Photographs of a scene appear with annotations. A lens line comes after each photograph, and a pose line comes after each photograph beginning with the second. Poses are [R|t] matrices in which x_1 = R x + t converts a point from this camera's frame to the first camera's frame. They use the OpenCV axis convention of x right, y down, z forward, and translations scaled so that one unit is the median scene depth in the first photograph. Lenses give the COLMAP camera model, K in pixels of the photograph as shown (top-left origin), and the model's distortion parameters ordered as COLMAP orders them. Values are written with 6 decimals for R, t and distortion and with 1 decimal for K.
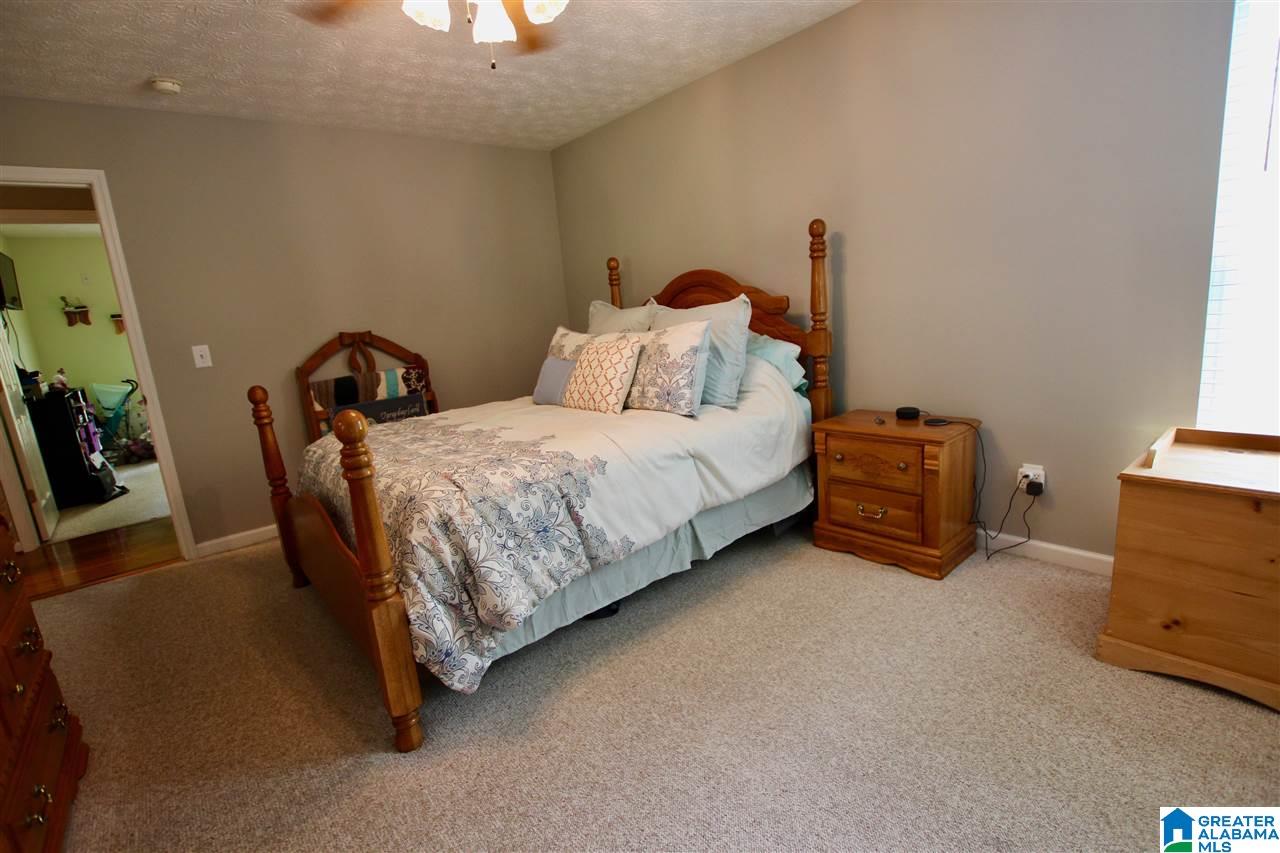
lens RADIAL K [[591.3, 0, 645.4], [0, 591.3, 426.9], [0, 0, 1]] dist [-0.022053, 0.000502]
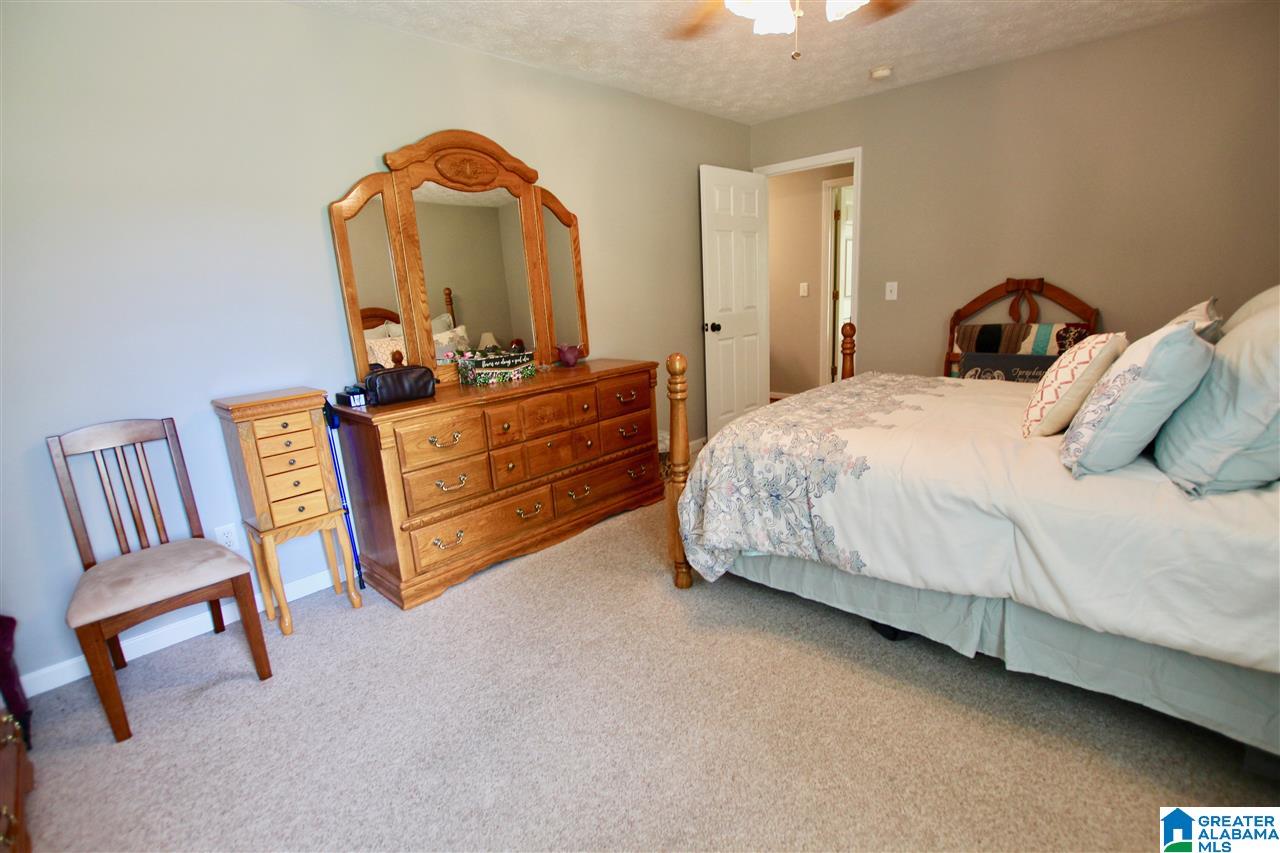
lens RADIAL K [[591.3, 0, 644.8], [0, 591.3, 428.9], [0, 0, 1]] dist [-0.022053, 0.000502]
pose [[0.113931, 0.310372, -0.943763, 0.626257], [-0.157934, 0.943527, 0.291228, -0.176267], [0.980855, 0.115873, 0.156515, 0.454132]]
